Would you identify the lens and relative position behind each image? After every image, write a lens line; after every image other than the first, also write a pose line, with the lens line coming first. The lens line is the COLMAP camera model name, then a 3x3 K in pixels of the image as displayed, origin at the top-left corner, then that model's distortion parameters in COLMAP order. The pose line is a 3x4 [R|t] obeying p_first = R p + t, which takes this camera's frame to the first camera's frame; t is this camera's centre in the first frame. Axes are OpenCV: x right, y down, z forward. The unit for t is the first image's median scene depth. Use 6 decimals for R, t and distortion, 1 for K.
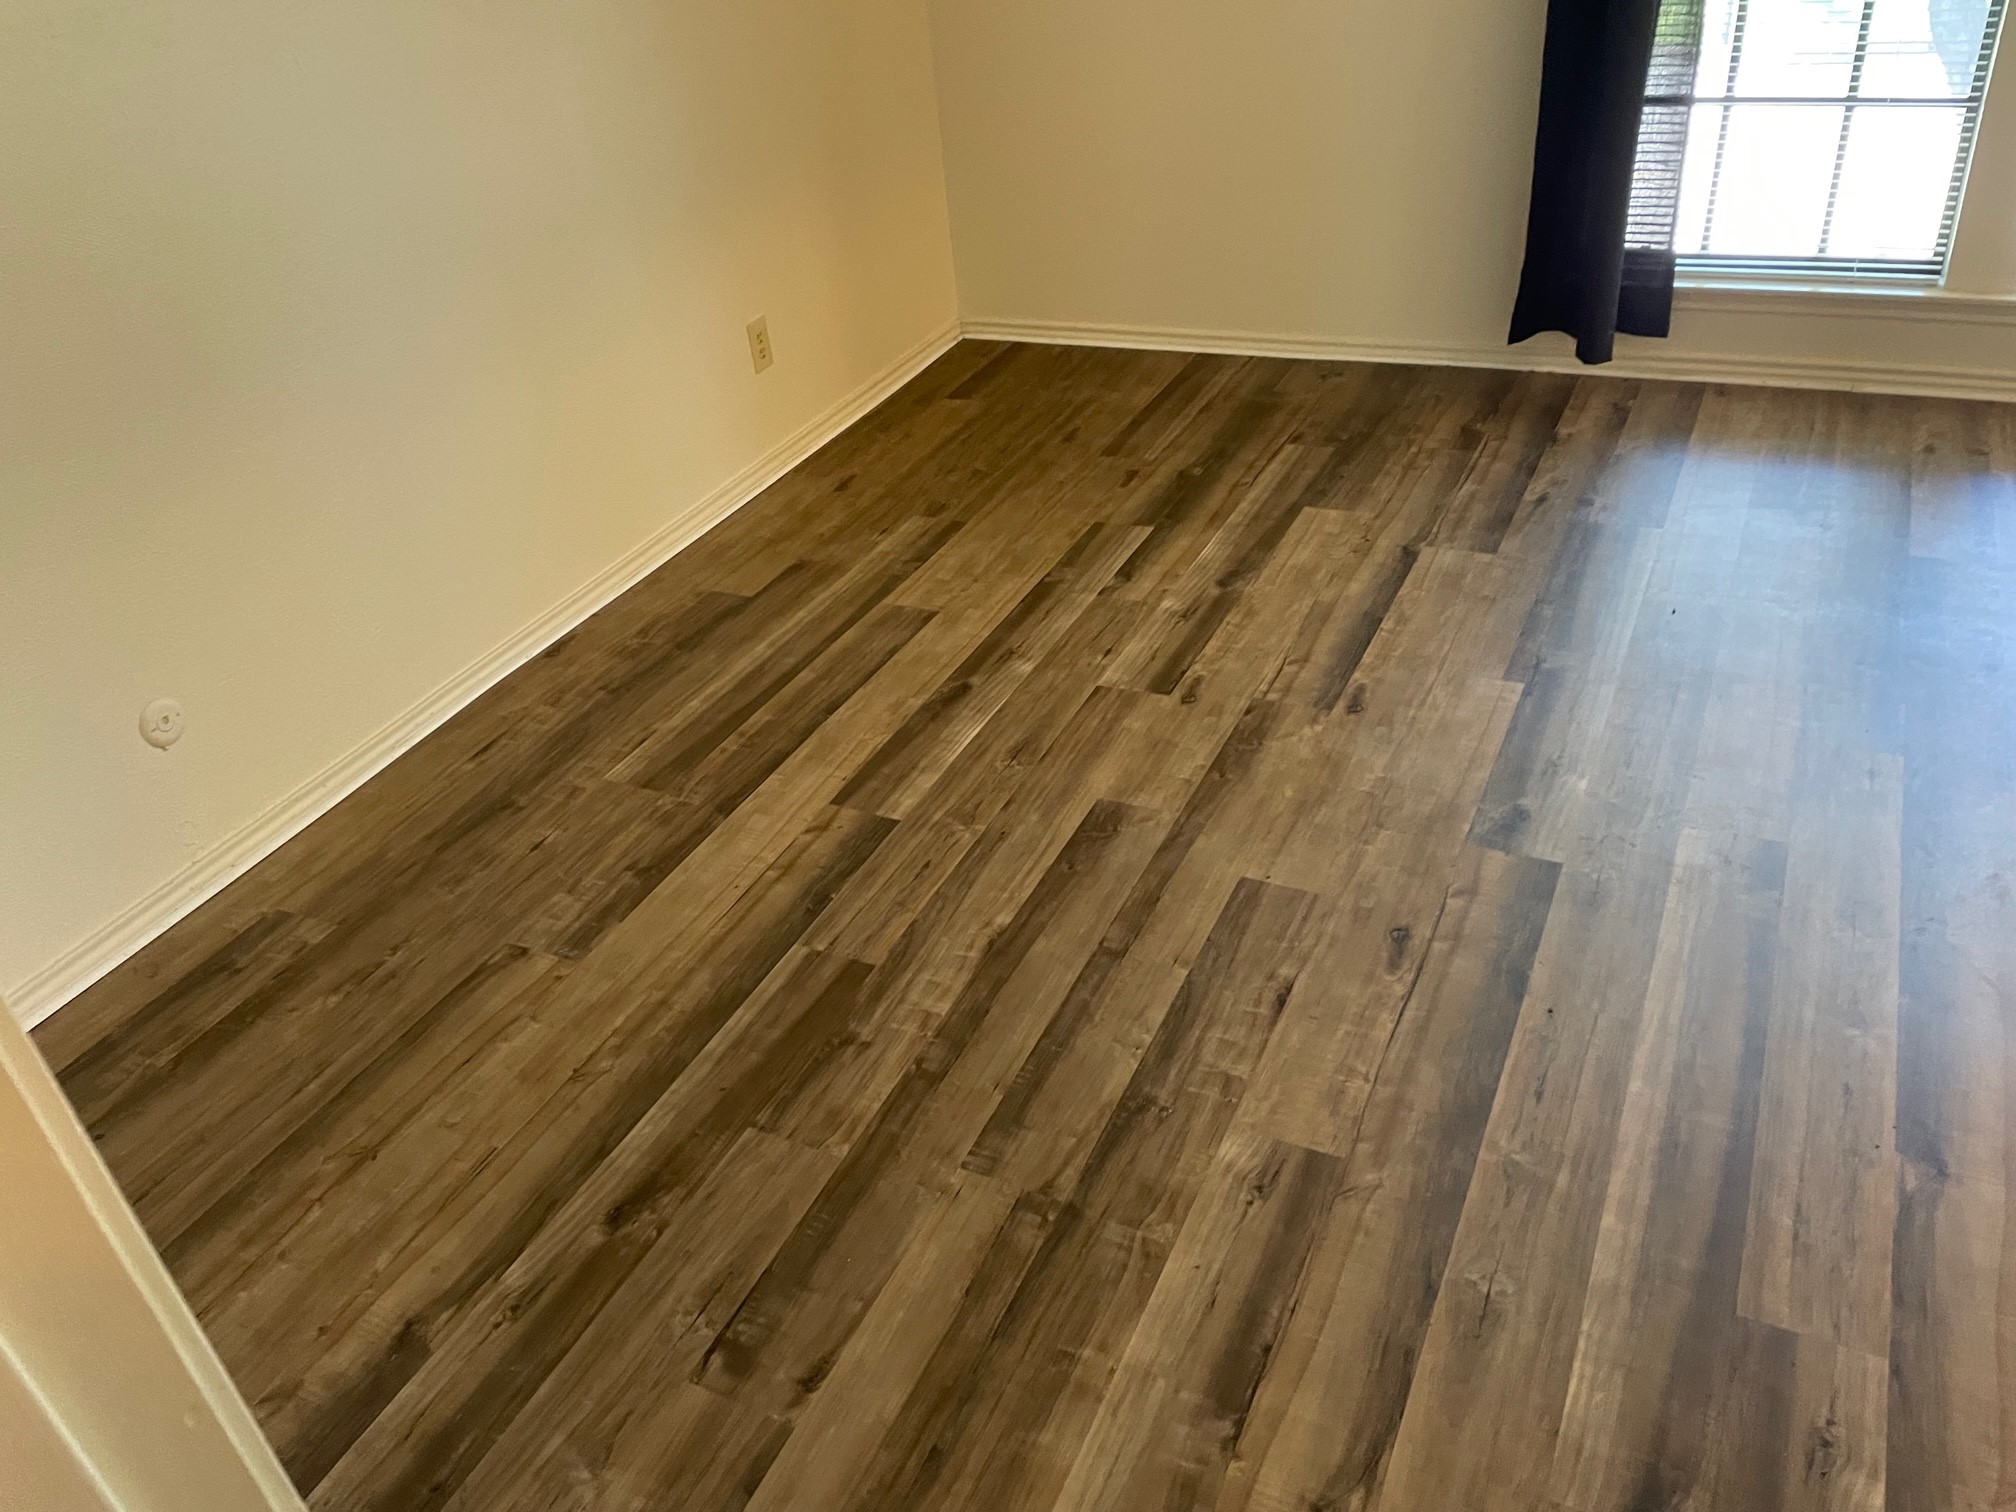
lens RADIAL K [[1550.9, 0, 998.9], [0, 1550.9, 743.9], [0, 0, 1]] dist [0.099499, -0.123301]
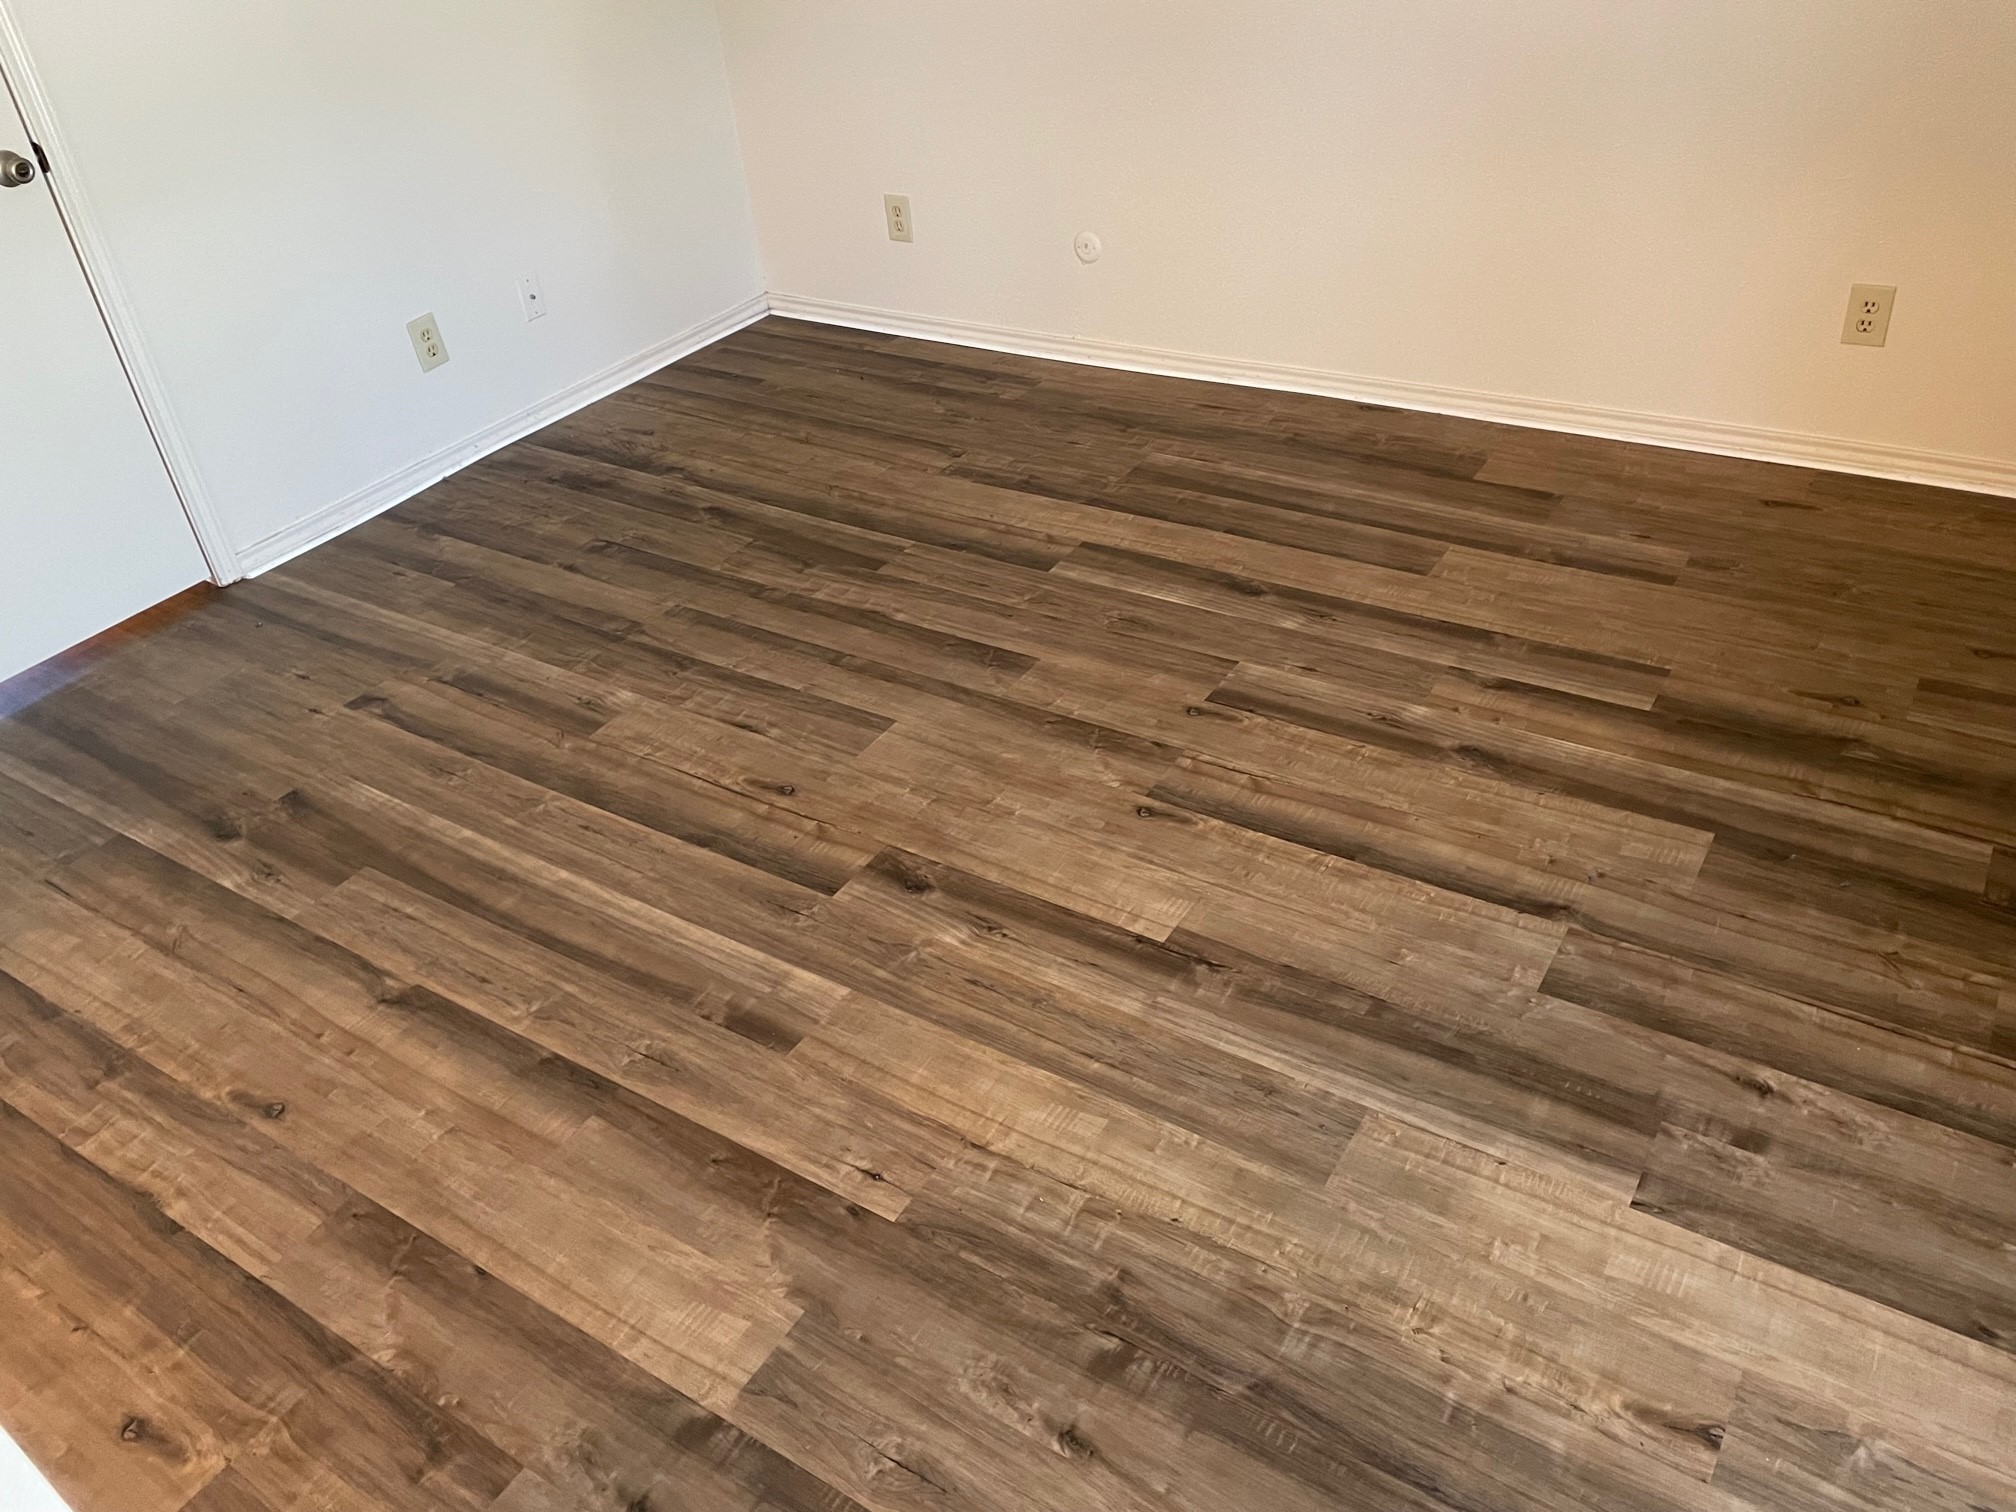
lens RADIAL K [[1550.9, 0, 1010.8], [0, 1550.9, 744.3], [0, 0, 1]] dist [0.099499, -0.123301]
pose [[-0.121227, 0.646251, -0.753434, 0.919345], [-0.448906, 0.641284, 0.622284, -0.592187], [0.885318, 0.413659, 0.212365, 0.742687]]
